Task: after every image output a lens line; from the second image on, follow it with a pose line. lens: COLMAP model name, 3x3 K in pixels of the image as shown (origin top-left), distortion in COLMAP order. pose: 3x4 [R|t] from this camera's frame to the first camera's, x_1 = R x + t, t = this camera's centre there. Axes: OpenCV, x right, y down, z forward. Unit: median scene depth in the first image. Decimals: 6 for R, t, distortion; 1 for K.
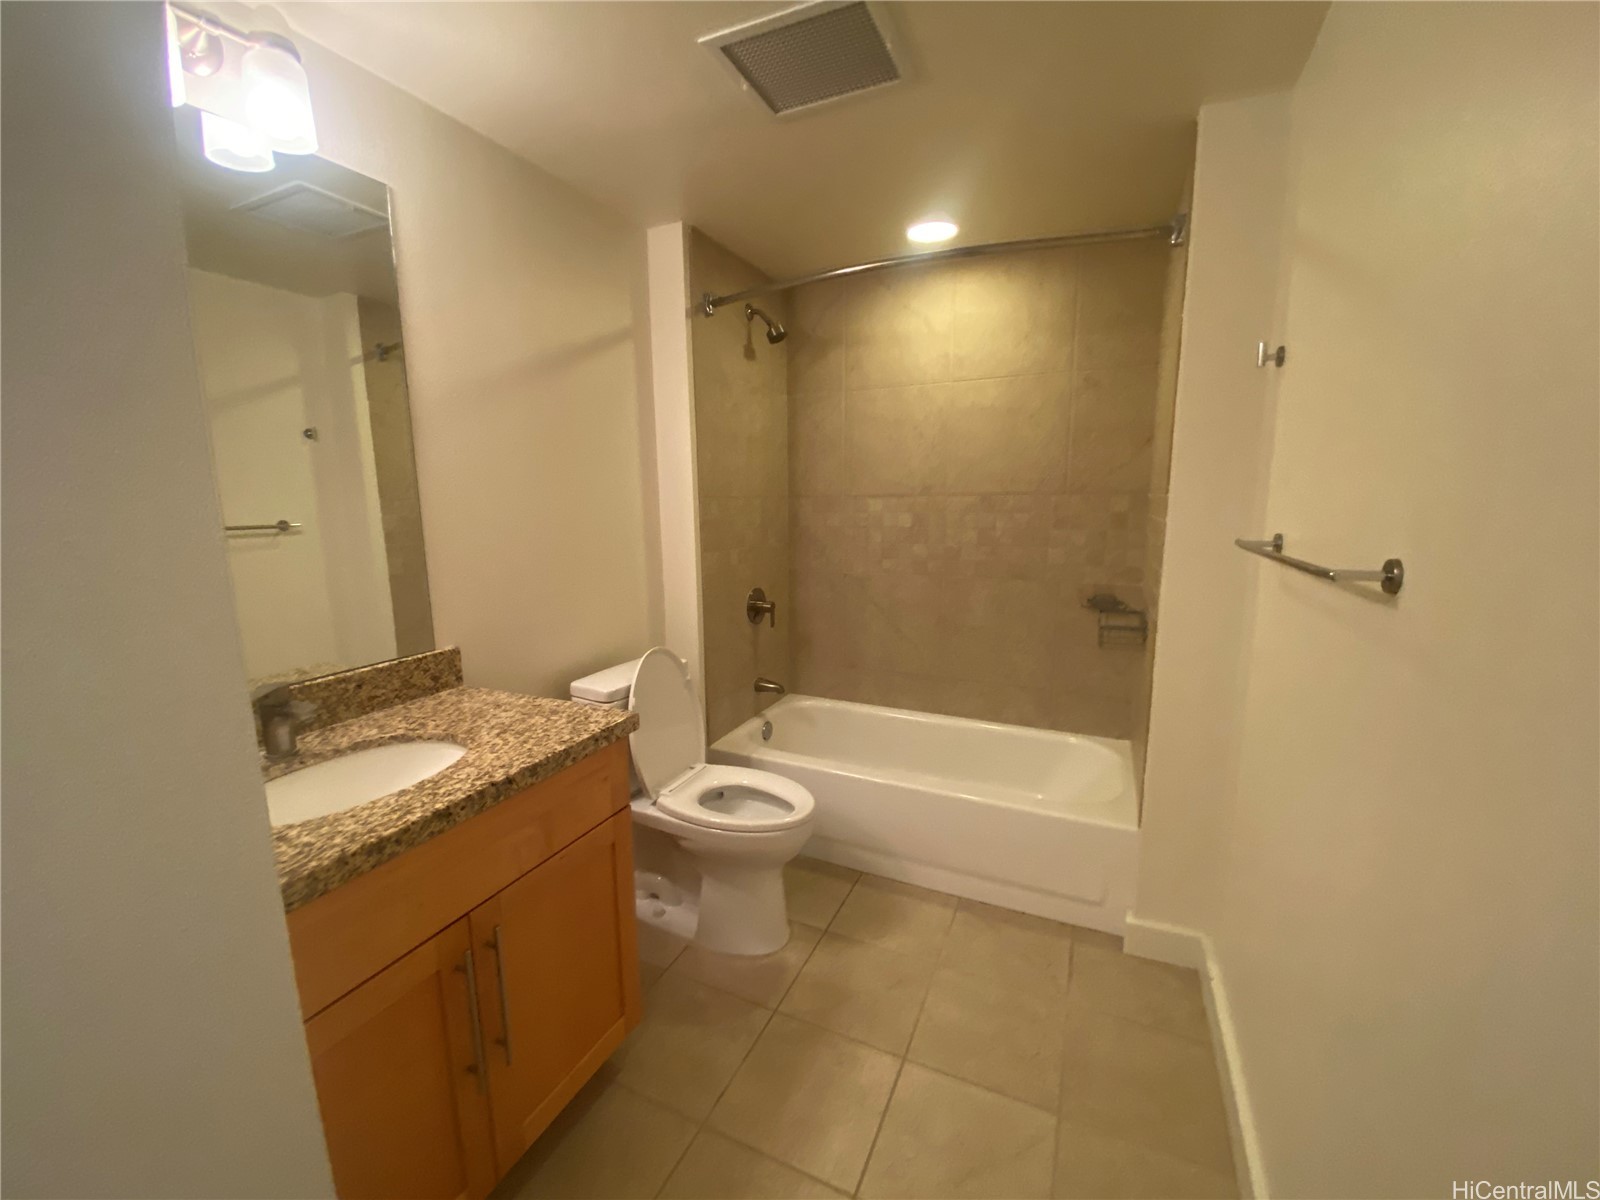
lens RADIAL K [[646.3, 0, 800.0], [0, 646.3, 600.0], [0, 0, 1]] dist [-0.001112, -0.000173]
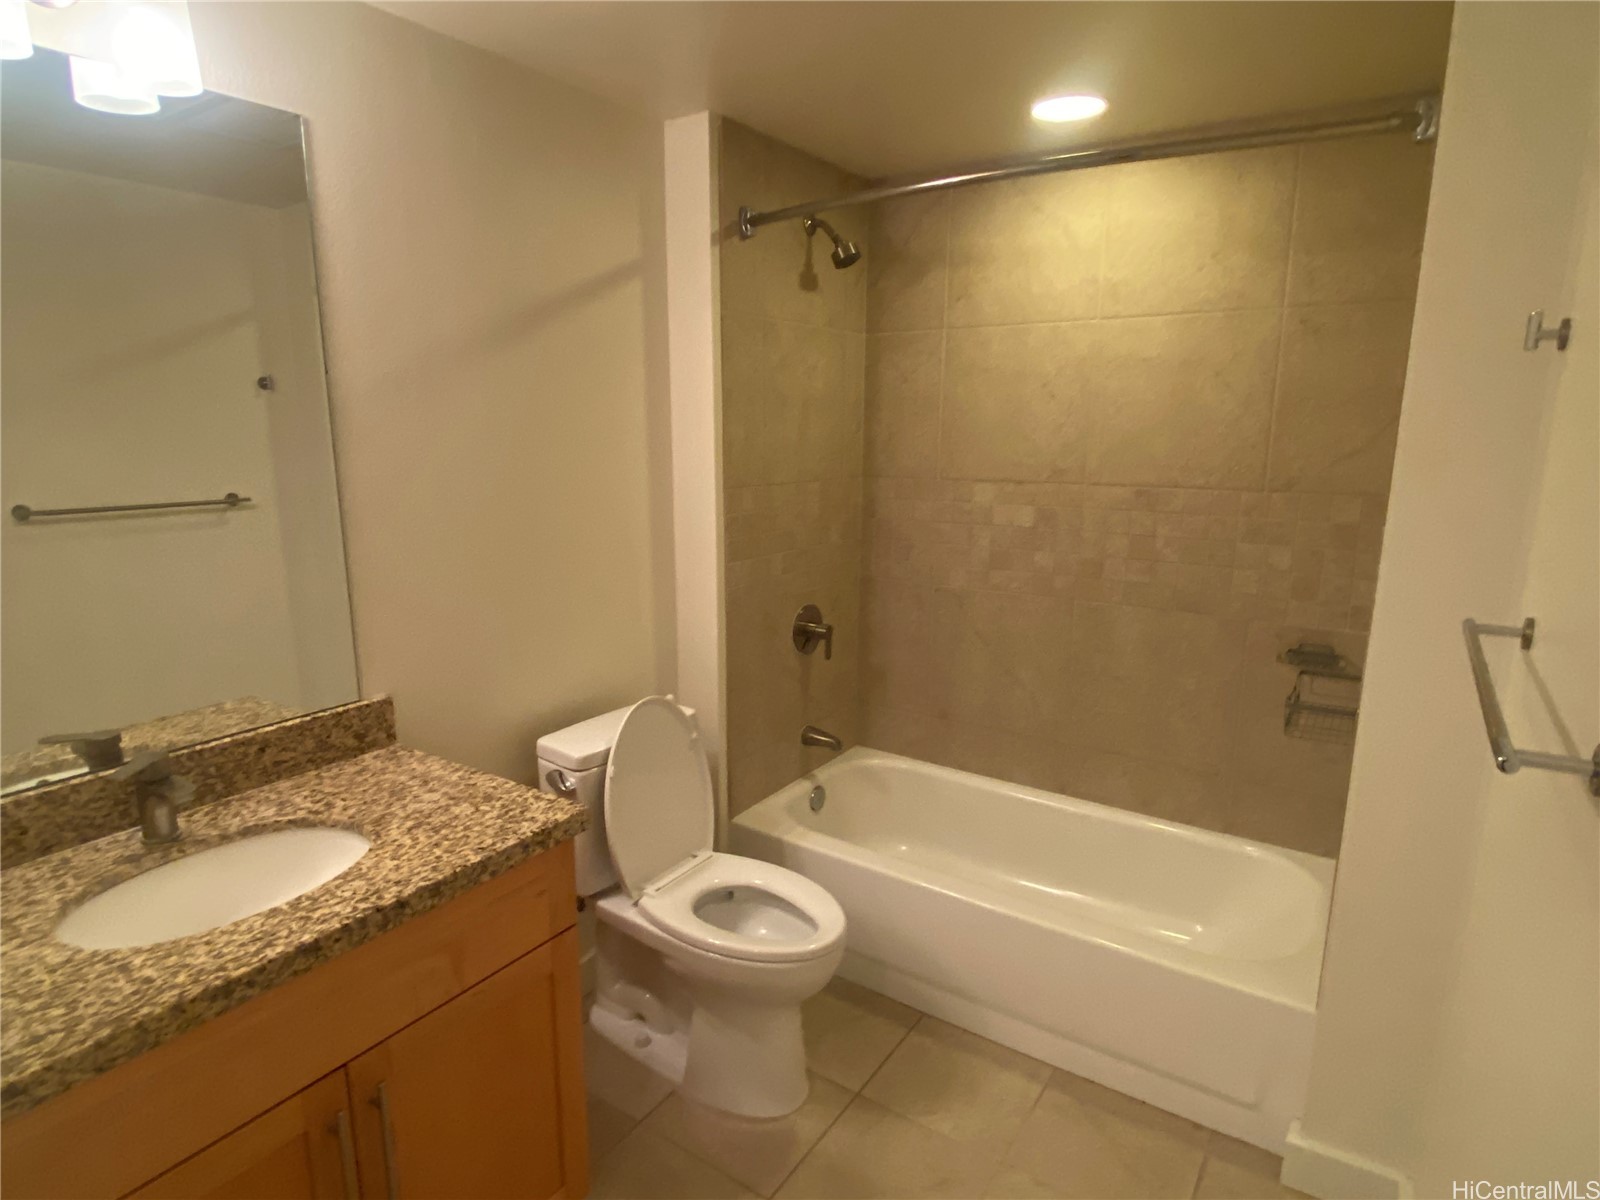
lens RADIAL K [[900.3, 0, 800.0], [0, 900.3, 600.0], [0, 0, 1]] dist [0.007053, 0.000076]
pose [[0.987181, 0.044155, -0.153376, 0.113988], [-0.038289, 0.998426, 0.040990, -0.095433], [0.154944, -0.034592, 0.987317, -0.007444]]
